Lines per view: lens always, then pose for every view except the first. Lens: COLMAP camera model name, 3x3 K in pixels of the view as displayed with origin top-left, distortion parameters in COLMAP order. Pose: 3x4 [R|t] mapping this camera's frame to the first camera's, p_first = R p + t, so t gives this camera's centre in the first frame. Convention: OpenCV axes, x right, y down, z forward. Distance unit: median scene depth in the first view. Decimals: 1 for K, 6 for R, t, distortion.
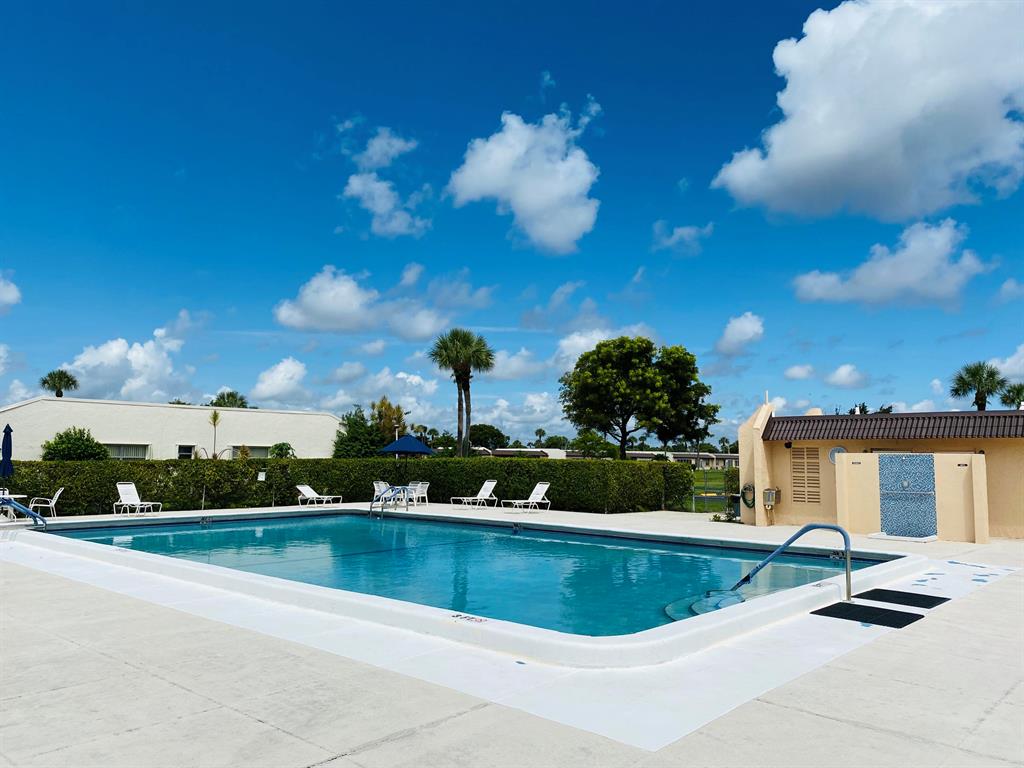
lens RADIAL K [[776.4, 0, 513.7], [0, 776.4, 399.4], [0, 0, 1]] dist [0.066046, -0.093297]
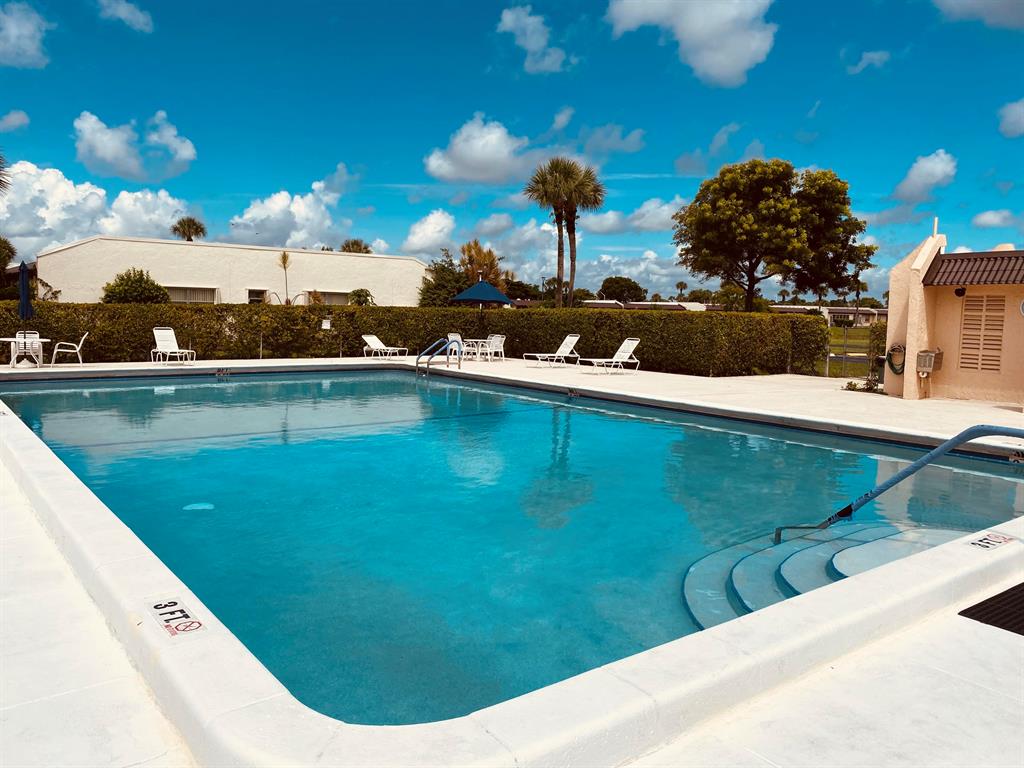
lens RADIAL K [[776.4, 0, 513.7], [0, 776.4, 399.4], [0, 0, 1]] dist [0.066046, -0.093297]
pose [[0.981454, 0.034347, -0.188596, 0.057002], [0.001203, 0.982694, 0.185231, 0.013177], [0.191694, -0.182022, 0.964428, 0.123259]]
